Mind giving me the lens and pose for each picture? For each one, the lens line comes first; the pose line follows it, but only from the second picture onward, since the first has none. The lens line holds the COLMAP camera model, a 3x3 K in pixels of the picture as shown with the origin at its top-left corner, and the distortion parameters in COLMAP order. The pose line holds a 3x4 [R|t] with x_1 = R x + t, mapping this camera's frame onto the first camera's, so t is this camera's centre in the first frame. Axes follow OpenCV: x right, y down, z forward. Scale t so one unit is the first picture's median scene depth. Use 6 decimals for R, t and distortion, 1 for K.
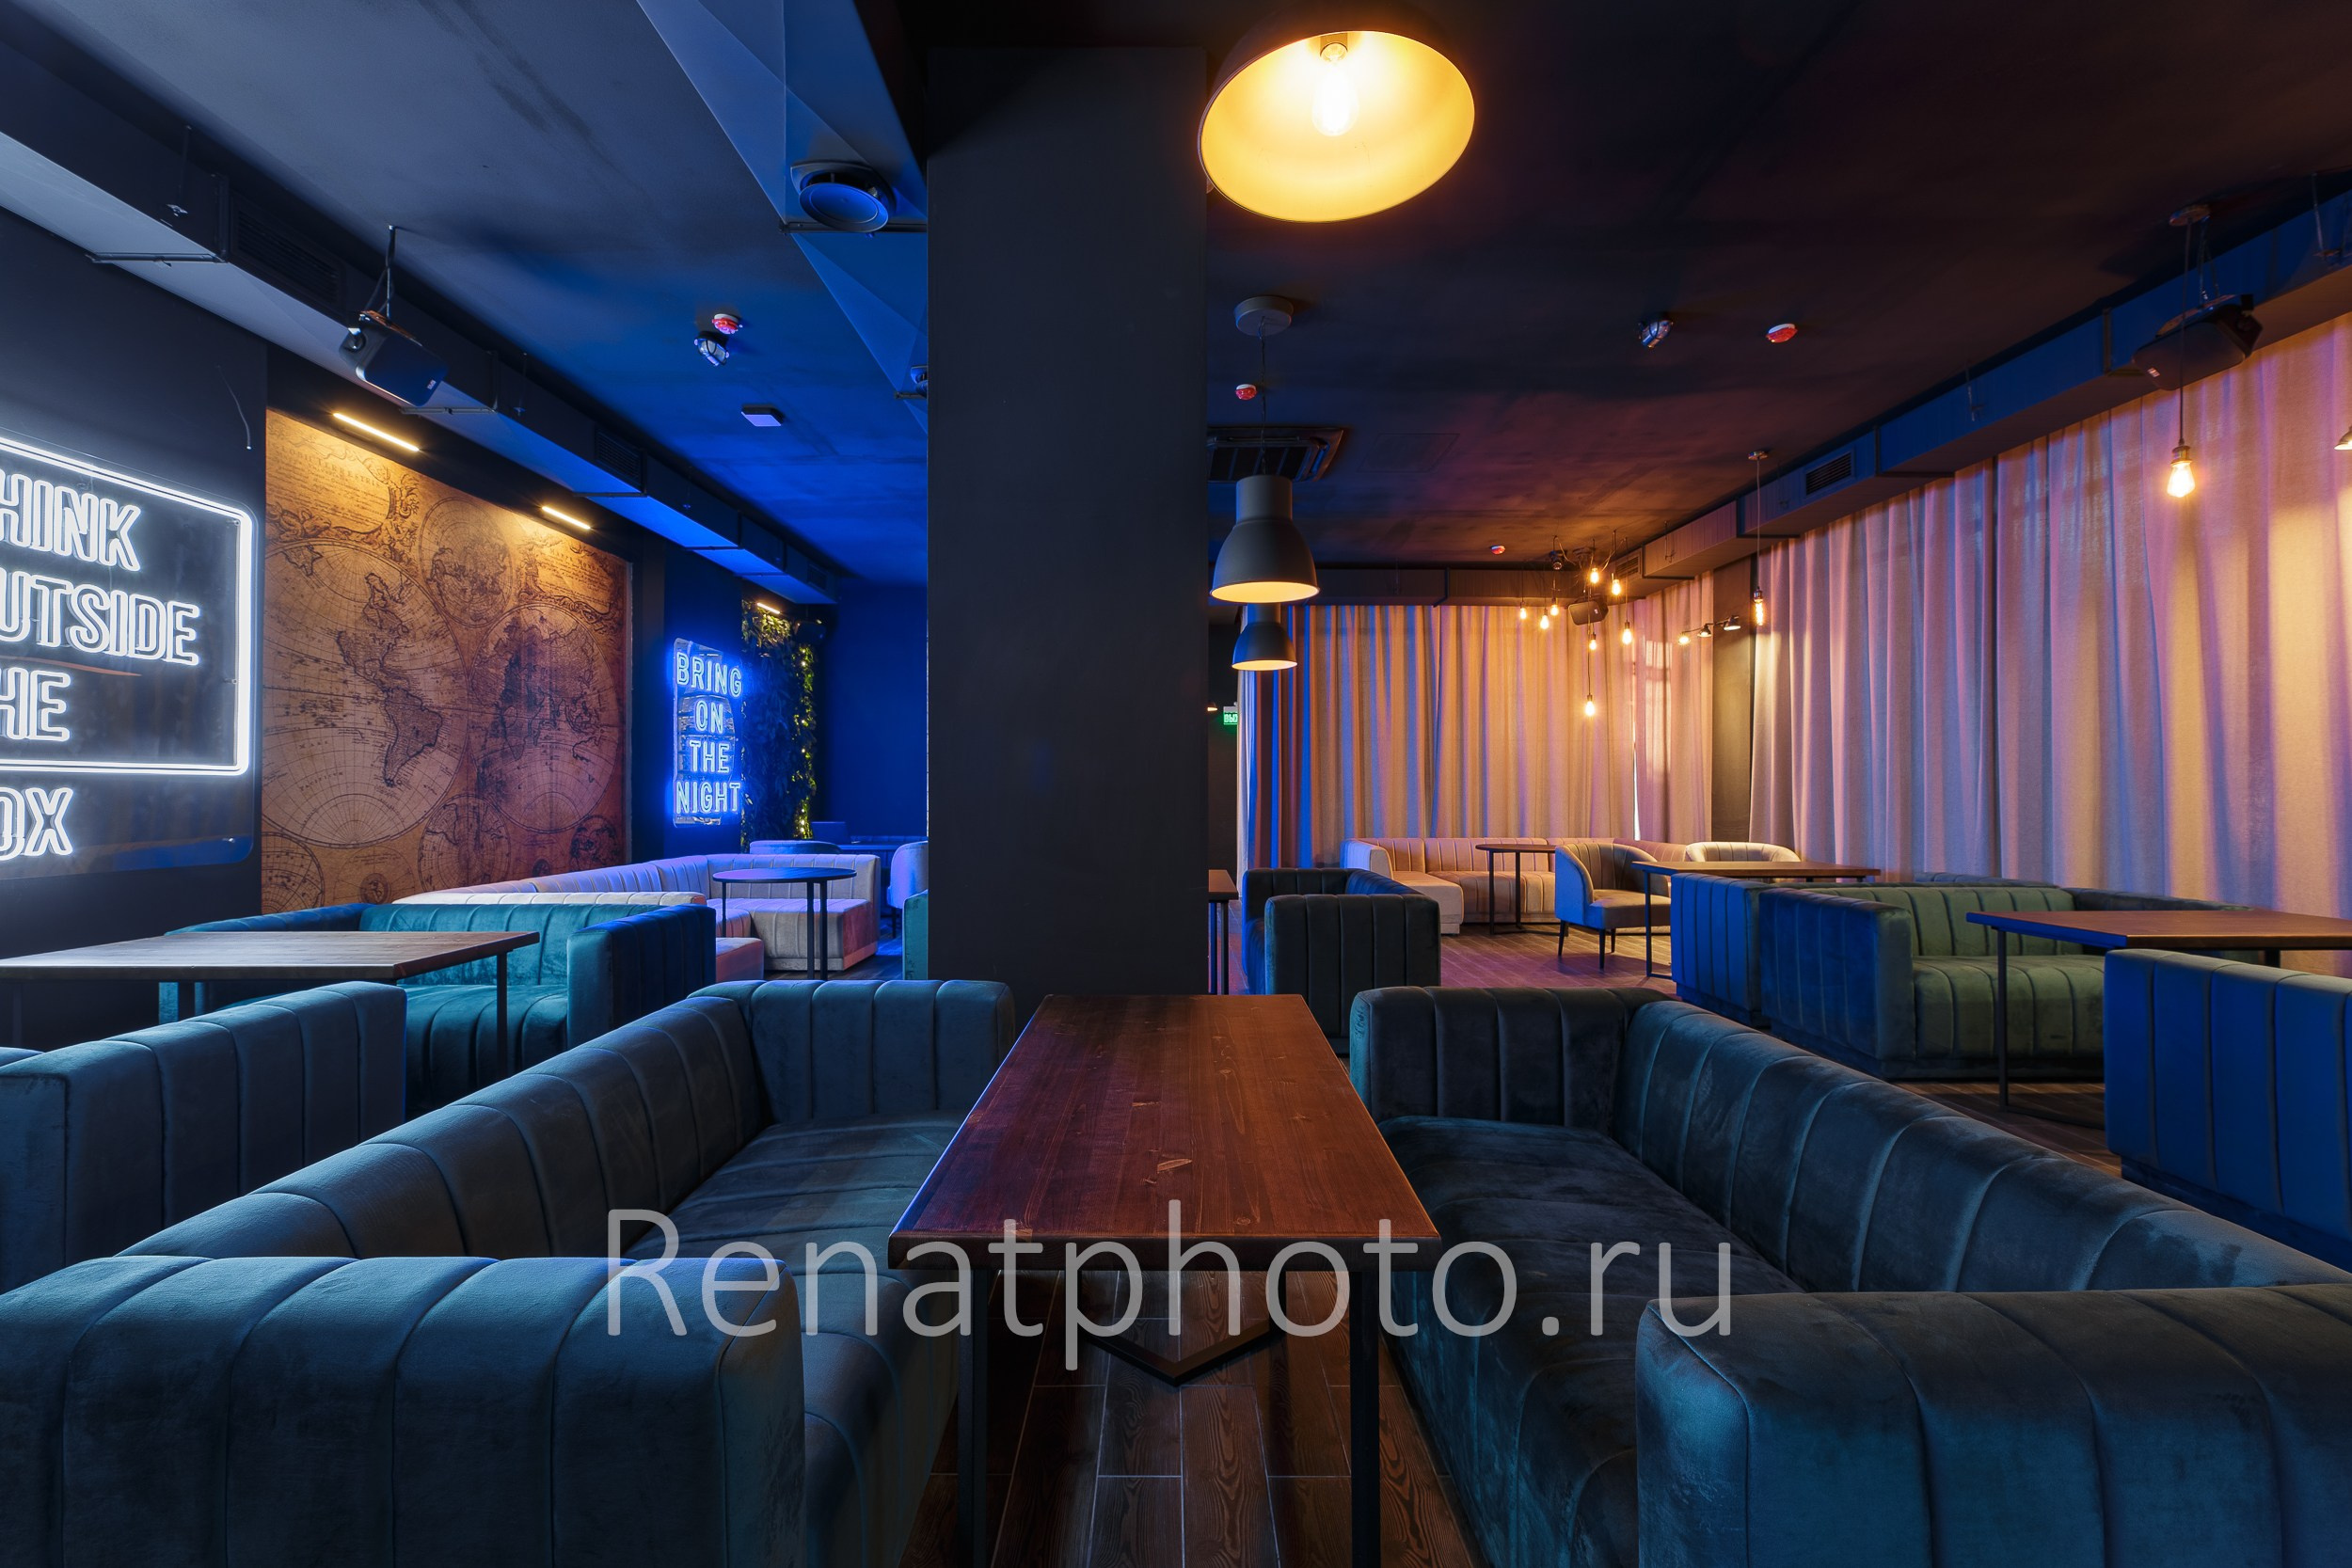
lens RADIAL K [[952.0, 0, 1172.0], [0, 952.0, 782.7], [0, 0, 1]] dist [-0.003372, 0.001608]
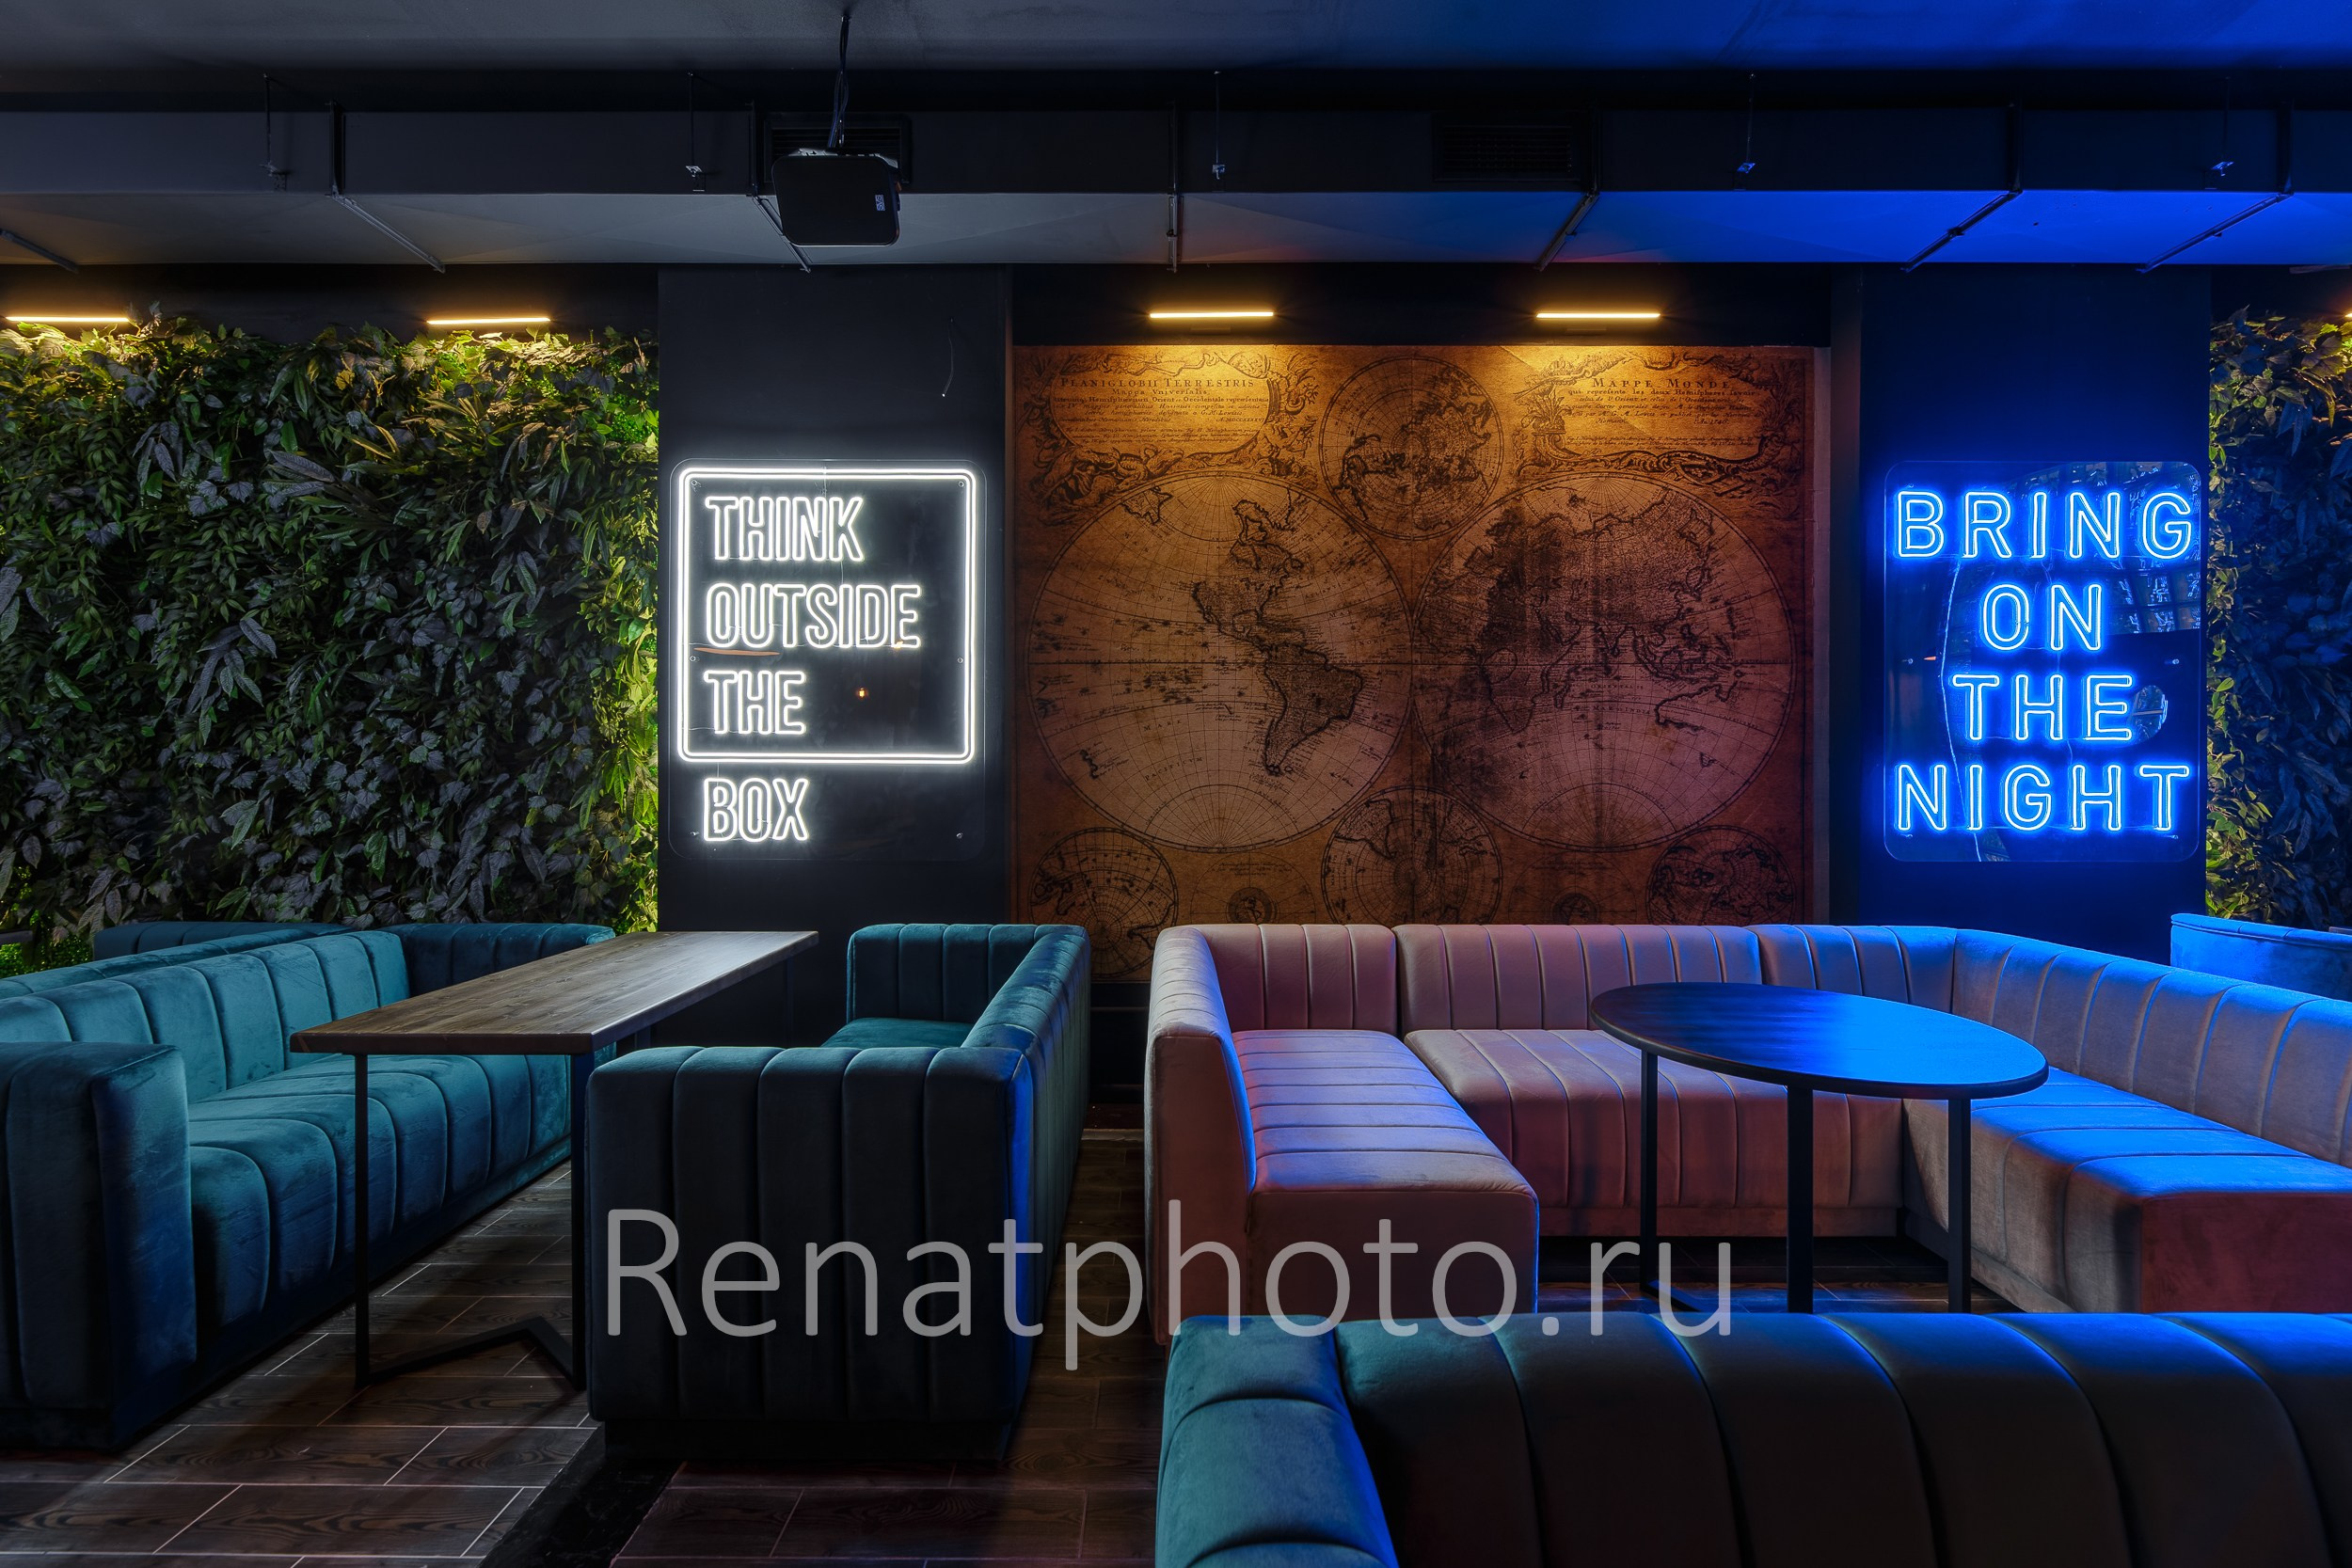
lens RADIAL K [[952.0, 0, 1168.1], [0, 952.0, 772.2], [0, 0, 1]] dist [-0.003372, 0.001608]
pose [[0.002650, 0.003701, -0.999990, -0.055974], [0.007525, 0.999965, 0.003721, -0.001506], [0.999968, -0.007535, 0.002622, 0.823977]]
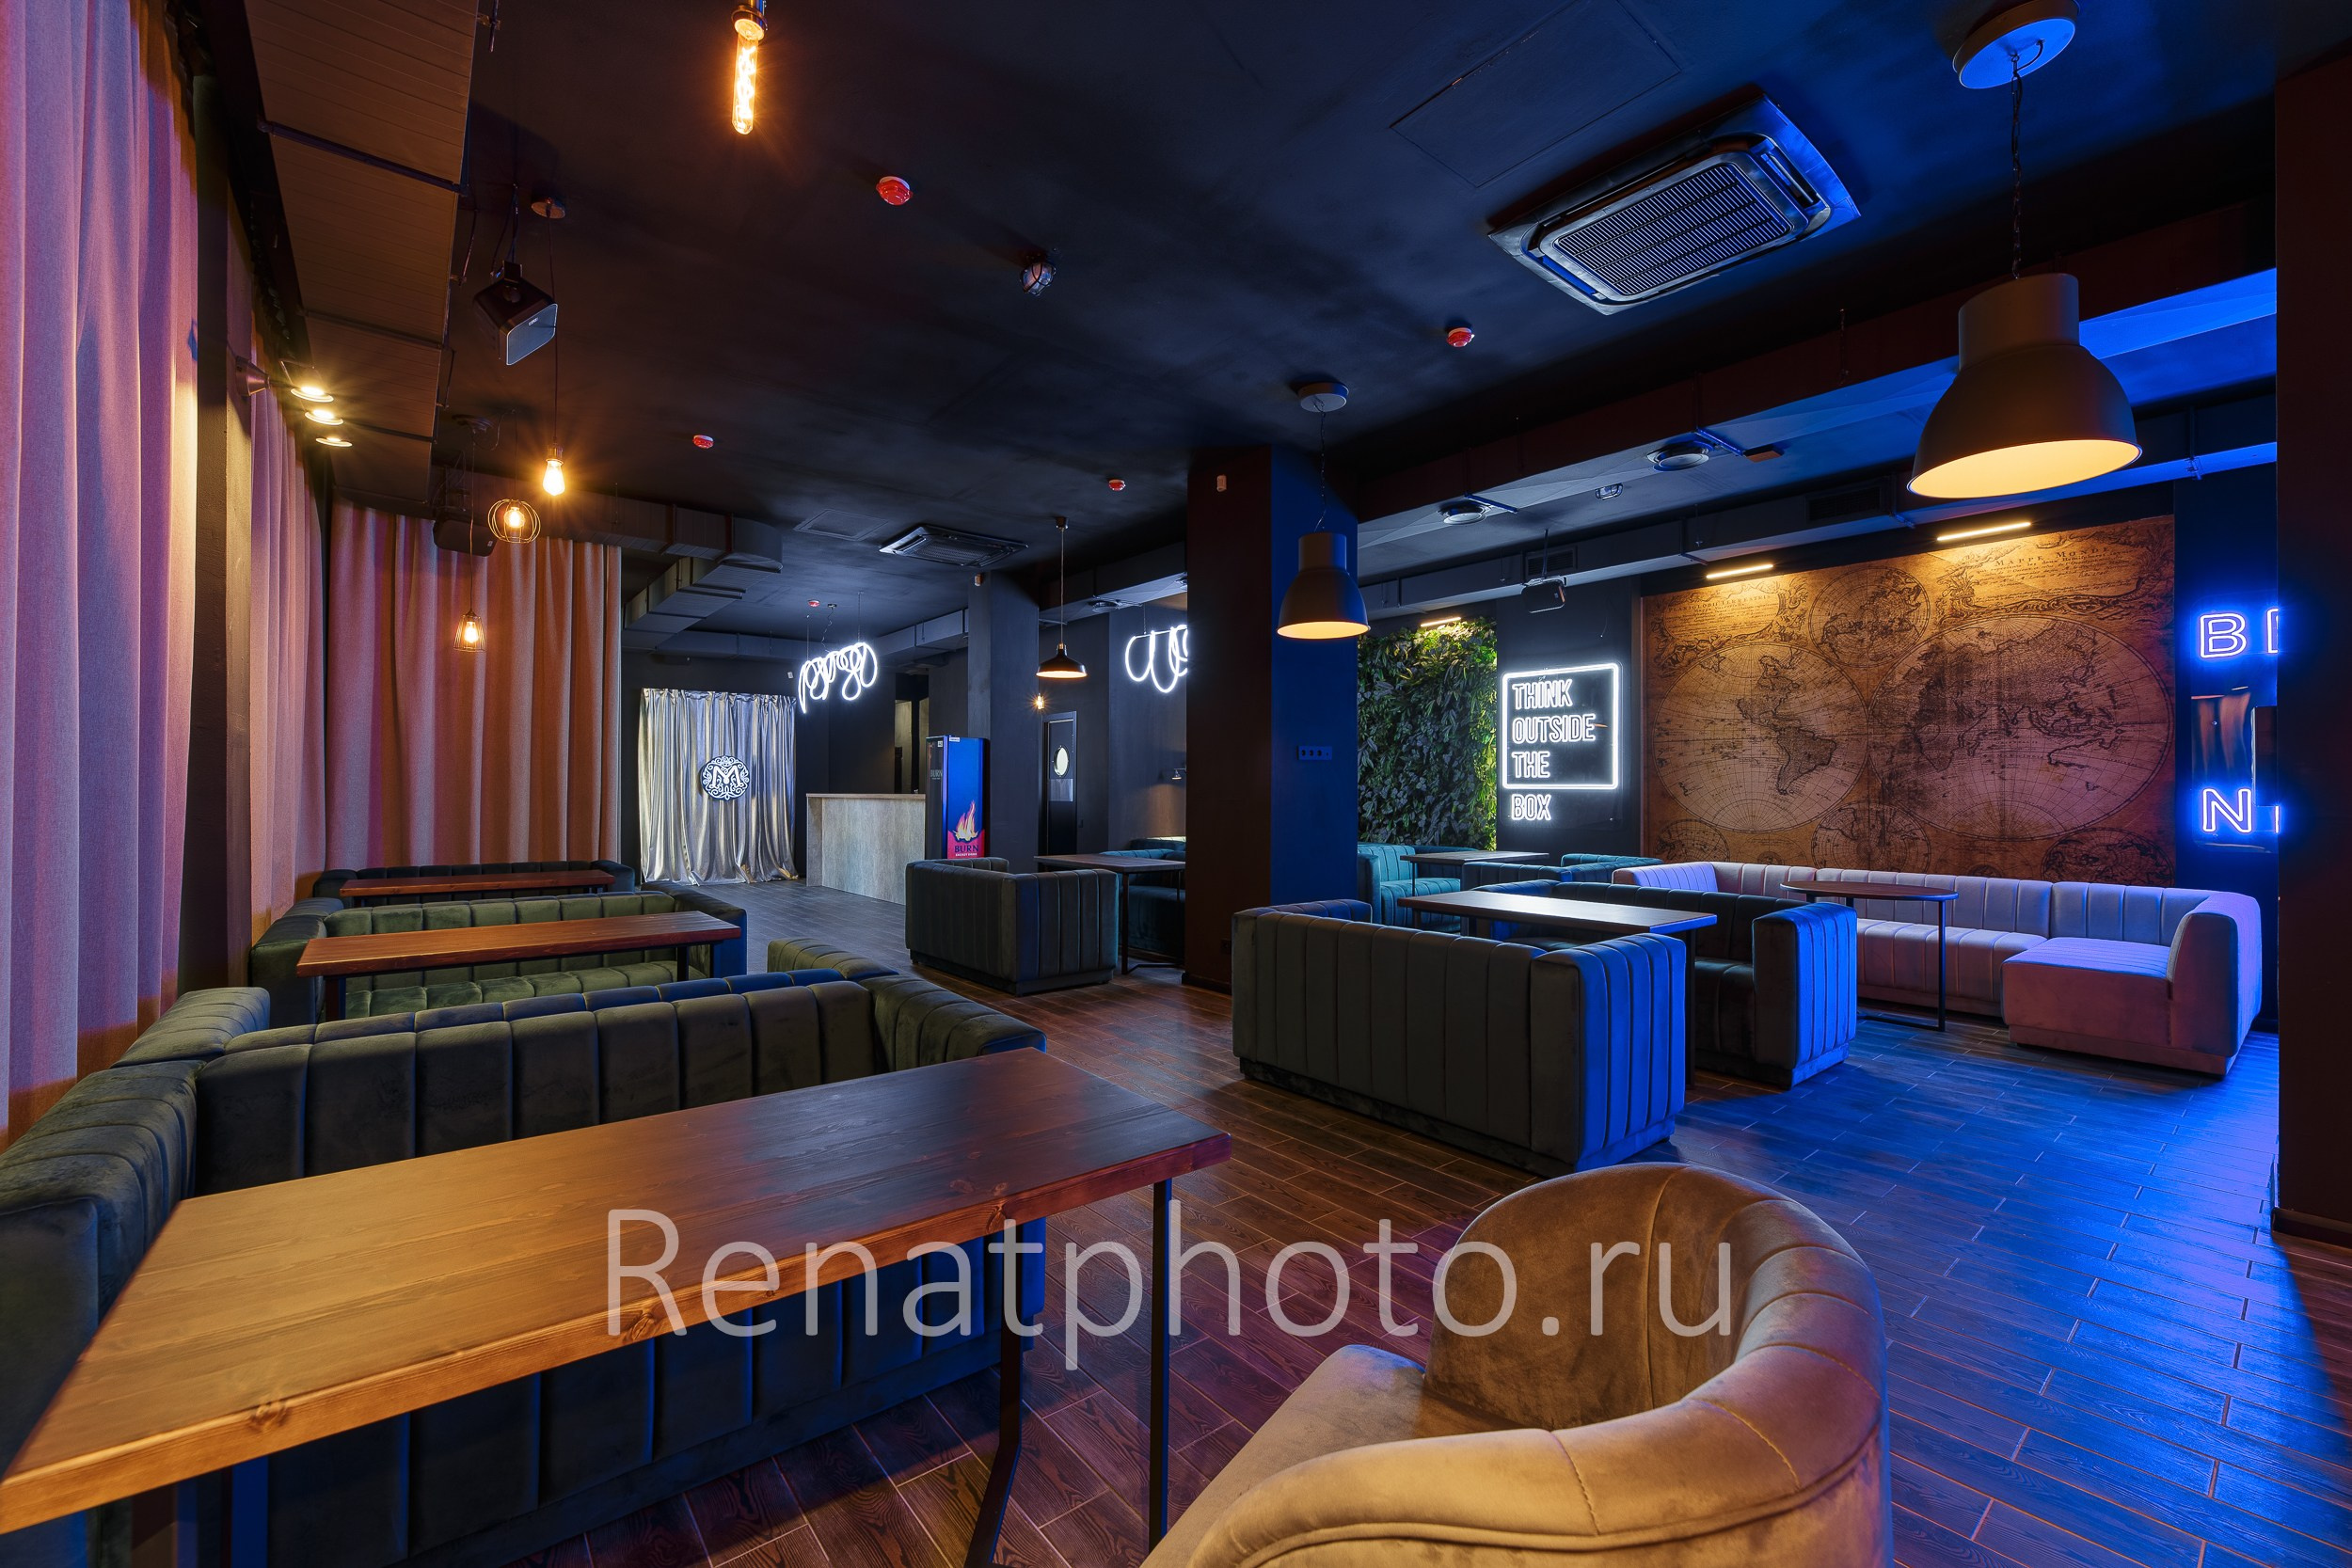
lens RADIAL K [[952.0, 0, 1160.8], [0, 952.0, 779.4], [0, 0, 1]] dist [-0.003372, 0.001608]
pose [[-0.781345, -0.012867, -0.623967, 0.775119], [-0.000166, 0.999792, -0.020409, 0.009690], [0.624100, -0.015843, -0.781184, 1.400296]]
